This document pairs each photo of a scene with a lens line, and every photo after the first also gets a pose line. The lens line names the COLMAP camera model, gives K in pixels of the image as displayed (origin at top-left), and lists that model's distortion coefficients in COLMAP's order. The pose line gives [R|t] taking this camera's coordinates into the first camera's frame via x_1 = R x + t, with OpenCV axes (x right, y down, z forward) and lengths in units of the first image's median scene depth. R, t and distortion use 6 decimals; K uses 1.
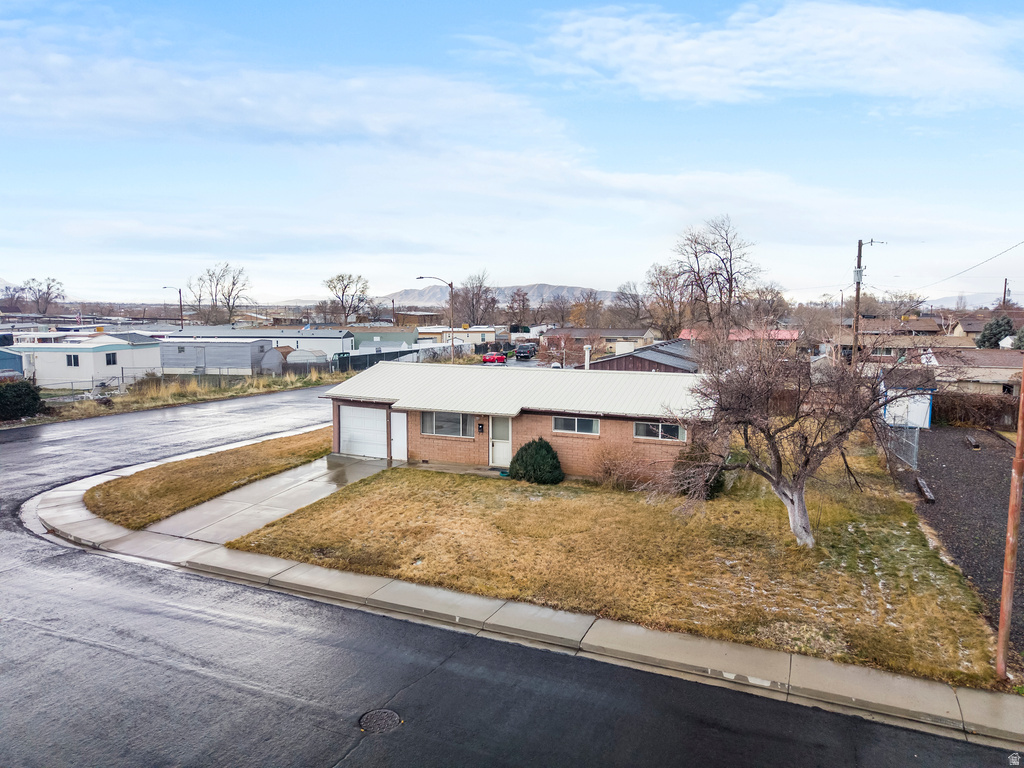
lens RADIAL K [[689.8, 0, 512.0], [0, 689.8, 384.0], [0, 0, 1]] dist [0.052457, -0.075054]
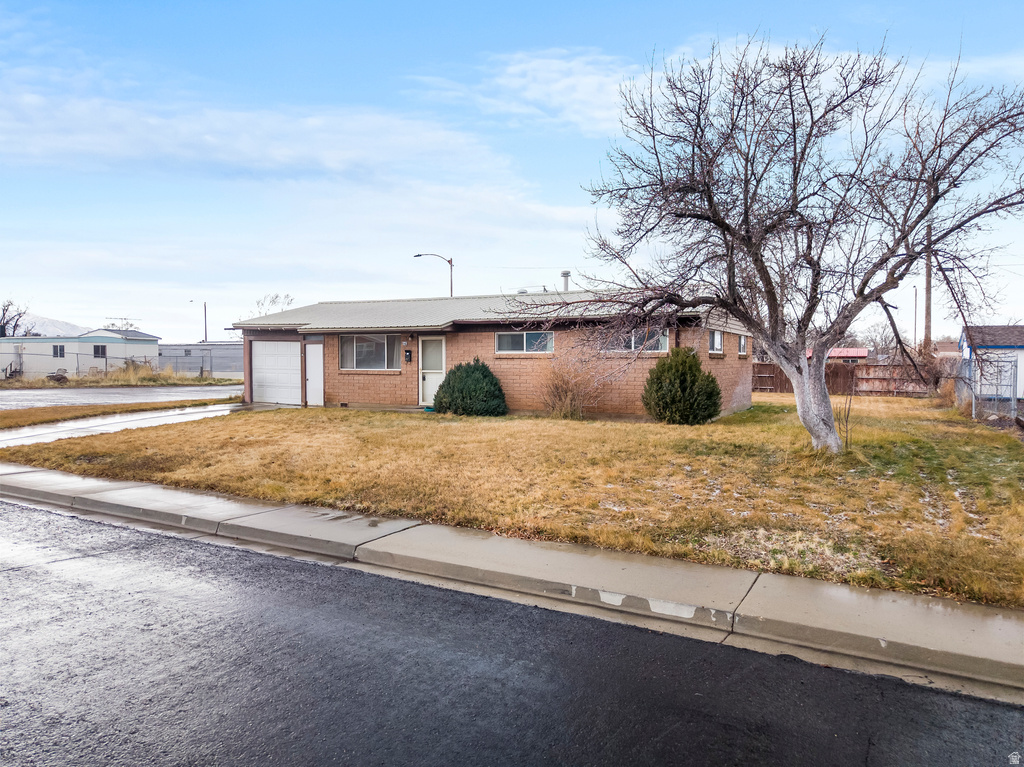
lens RADIAL K [[689.8, 0, 512.0], [0, 689.8, 383.5], [0, 0, 1]] dist [0.052457, -0.075054]
pose [[0.995443, 0.004249, -0.095267, 0.153455], [-0.011737, 0.996870, -0.078186, 0.165630], [0.094636, 0.078948, 0.992377, 0.274895]]
